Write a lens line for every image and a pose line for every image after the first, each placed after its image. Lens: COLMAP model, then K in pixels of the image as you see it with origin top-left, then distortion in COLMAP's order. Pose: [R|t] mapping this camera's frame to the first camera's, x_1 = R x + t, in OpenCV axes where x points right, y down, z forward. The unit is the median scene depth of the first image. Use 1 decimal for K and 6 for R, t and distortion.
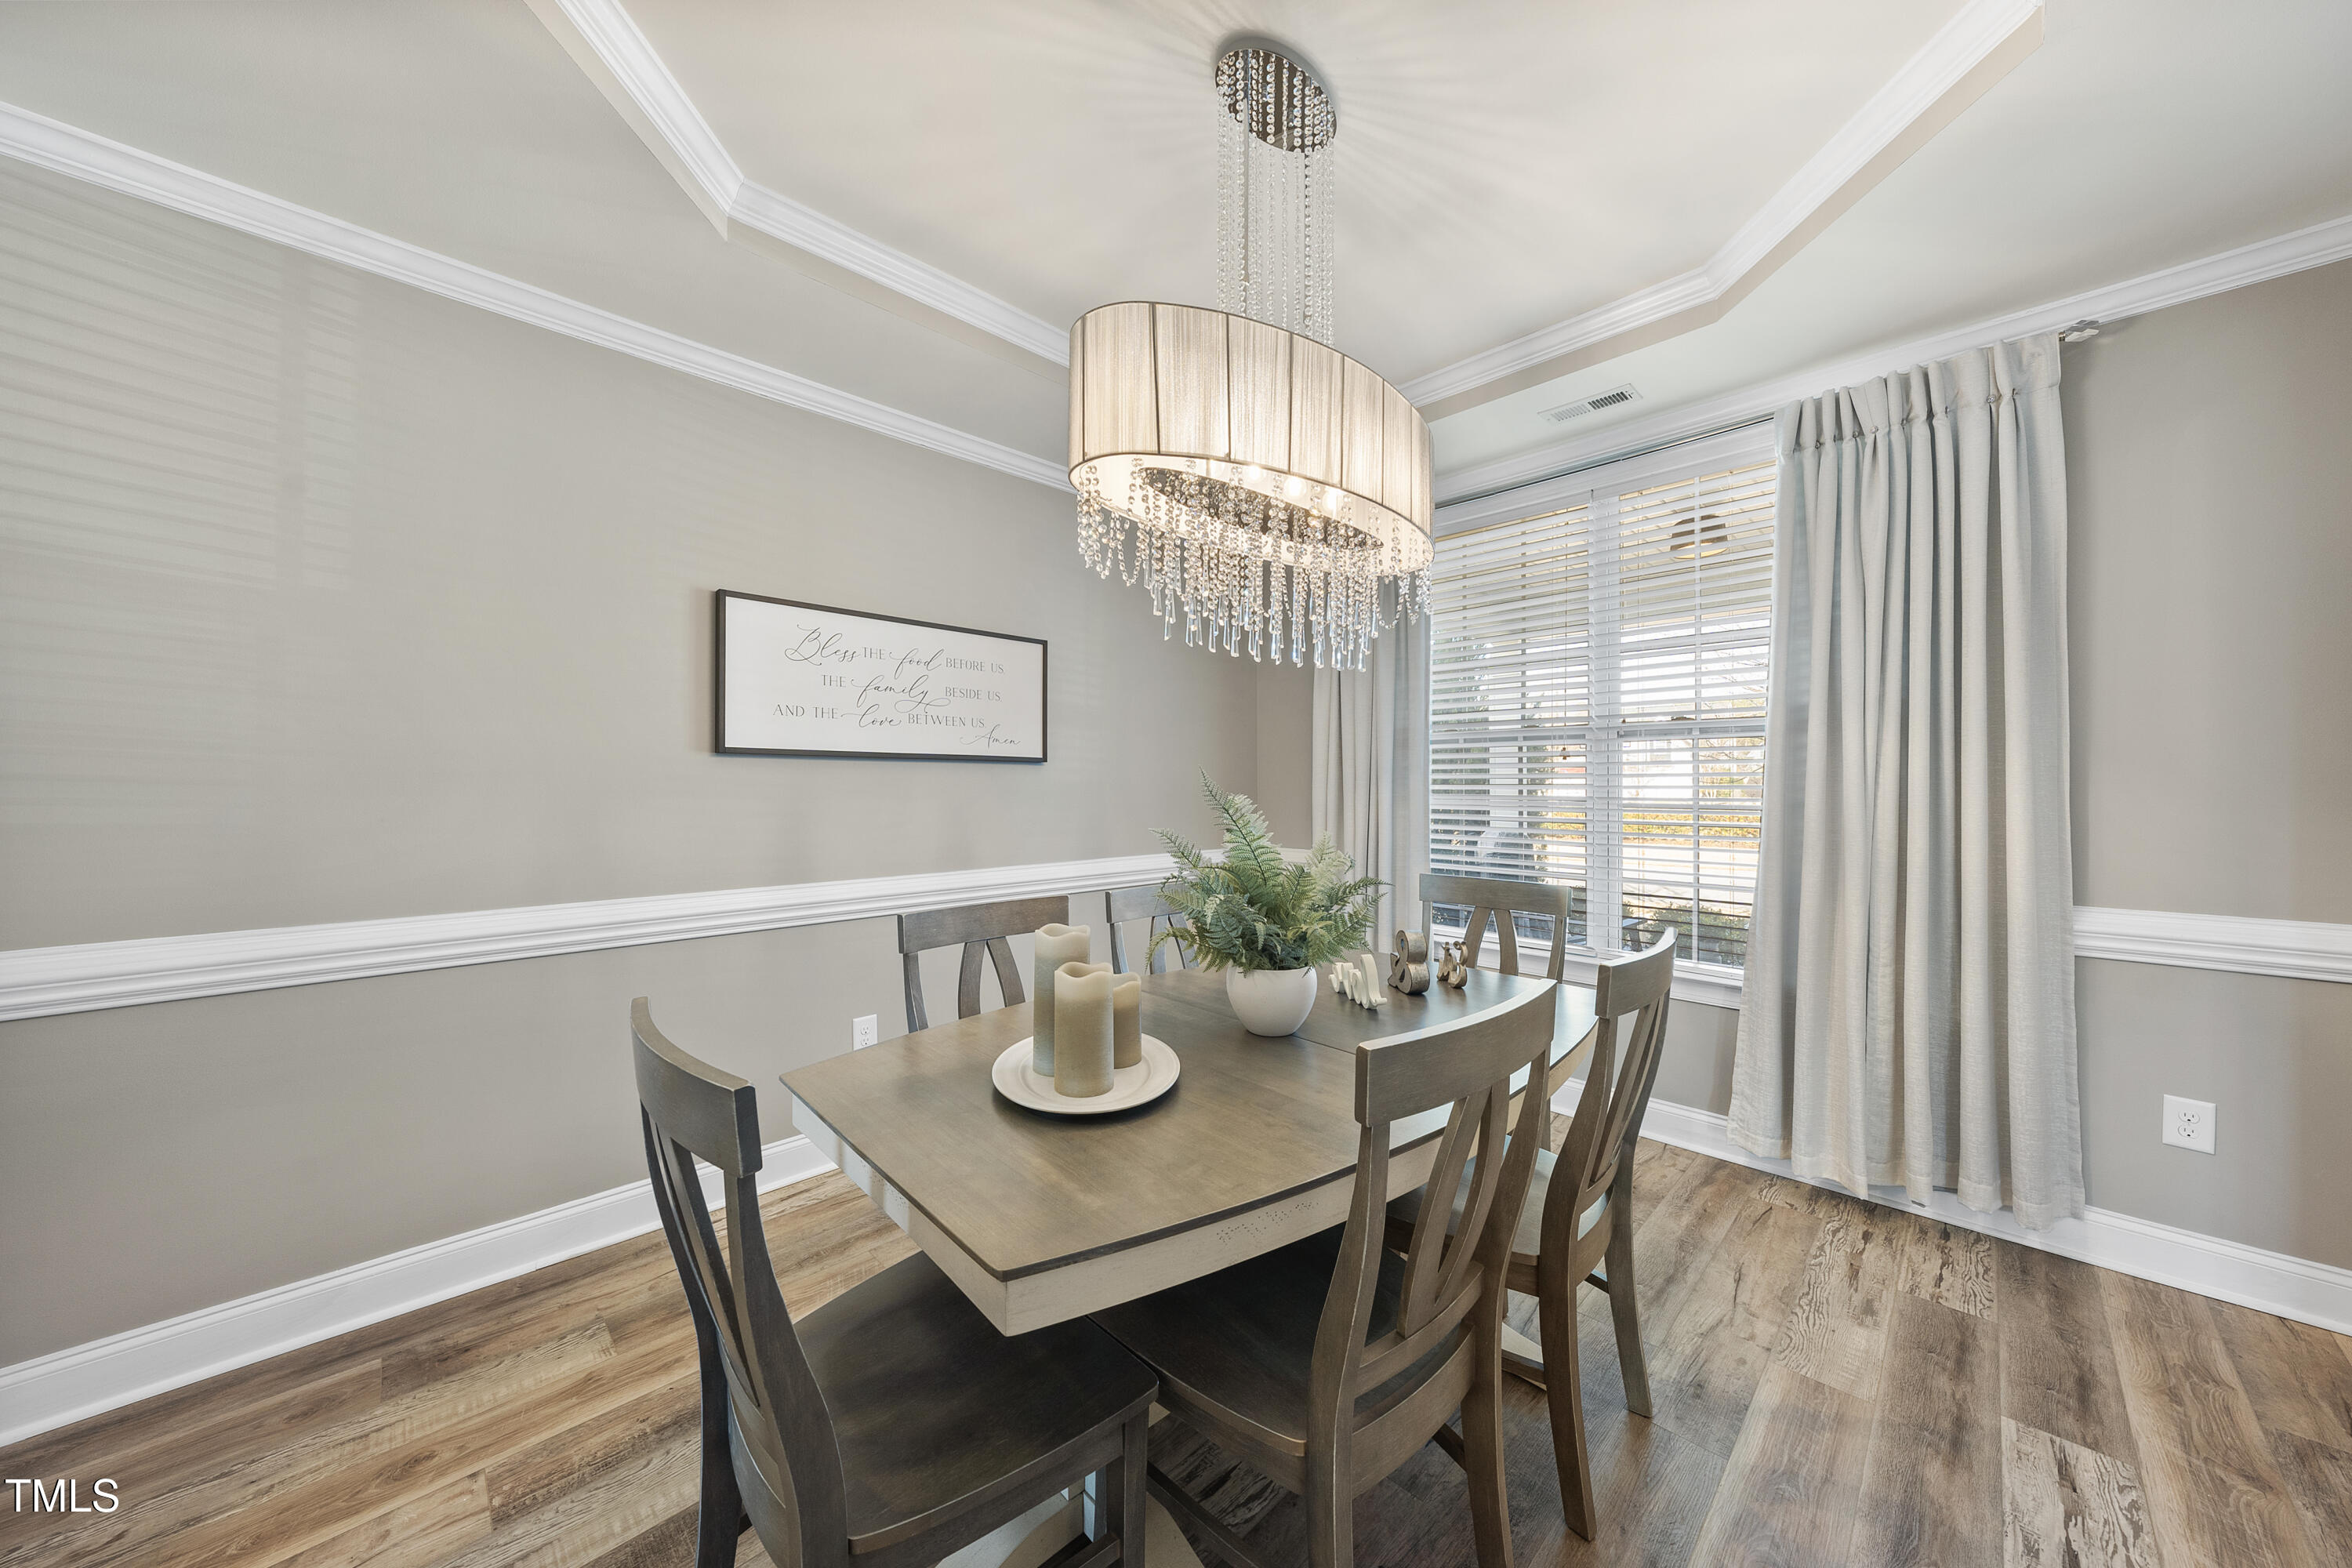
lens RADIAL K [[798.5, 0, 1178.8], [0, 798.5, 780.7], [0, 0, 1]] dist [-0.002497, 0.000212]
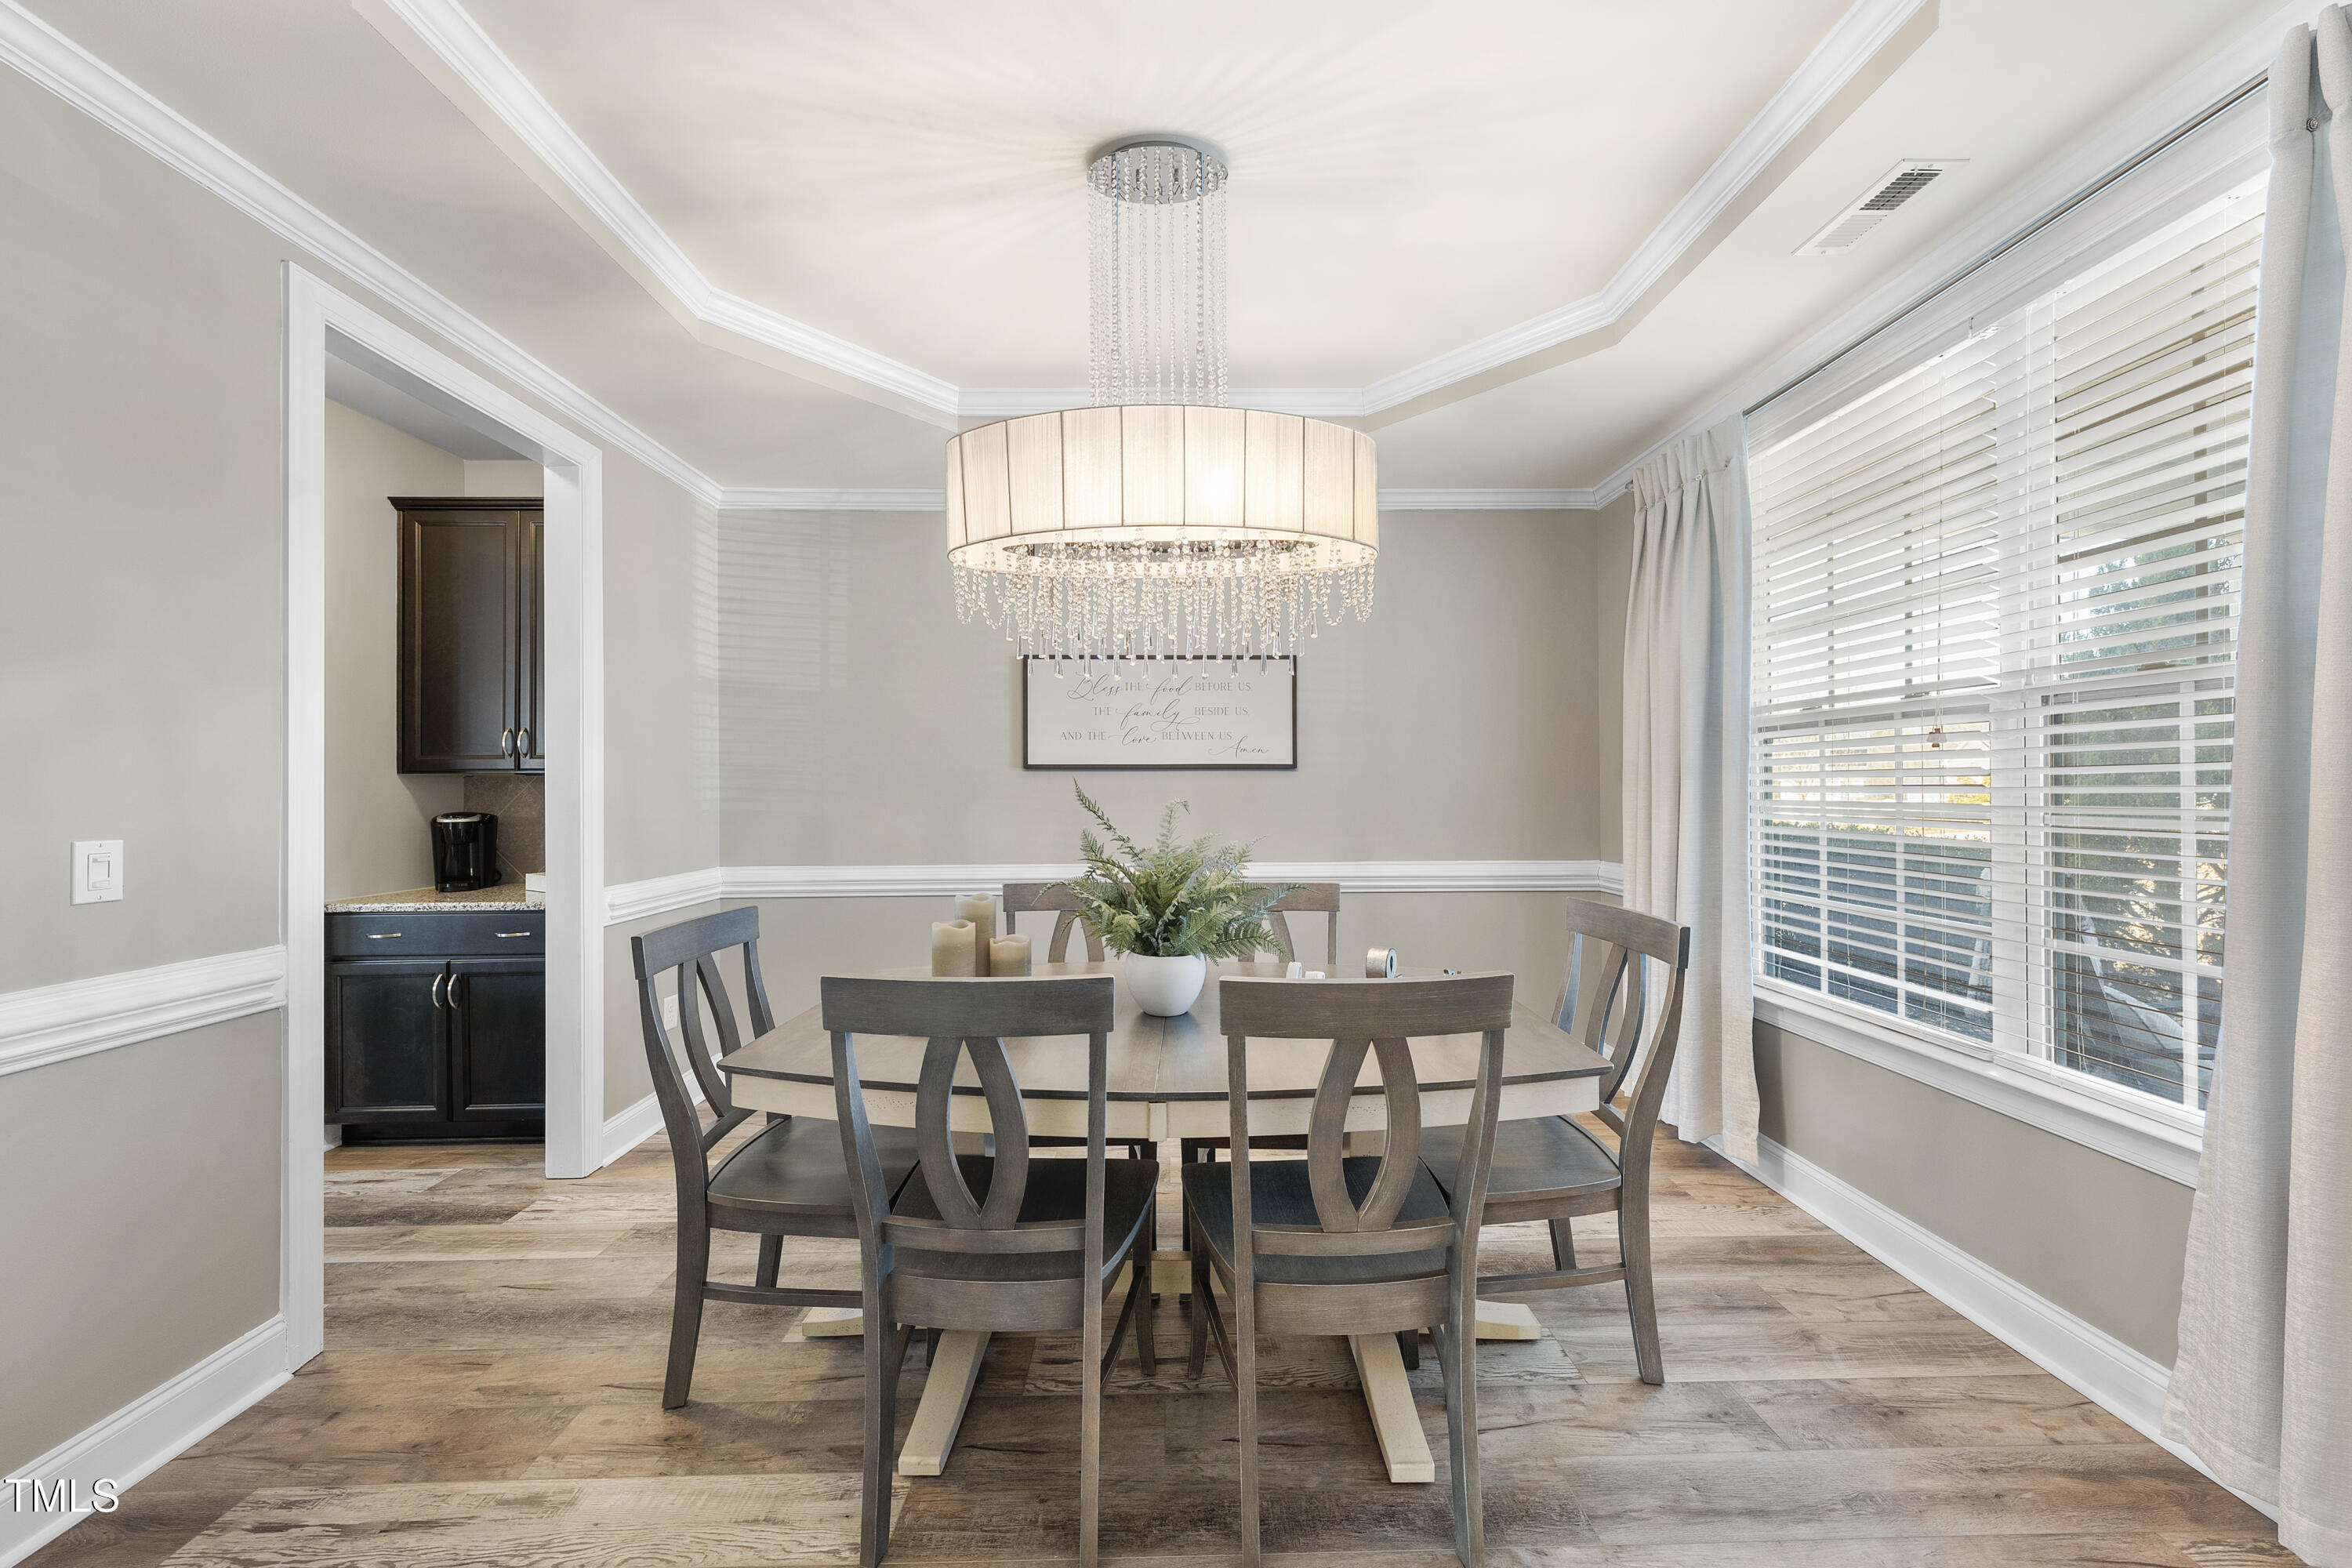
lens RADIAL K [[798.5, 0, 1185.6], [0, 798.5, 789.4], [0, 0, 1]] dist [-0.002497, 0.000212]
pose [[0.728505, -0.001005, -0.685039, 0.574250], [0.013985, 0.999812, 0.013406, -0.012653], [0.684897, -0.019346, 0.728383, 0.135356]]
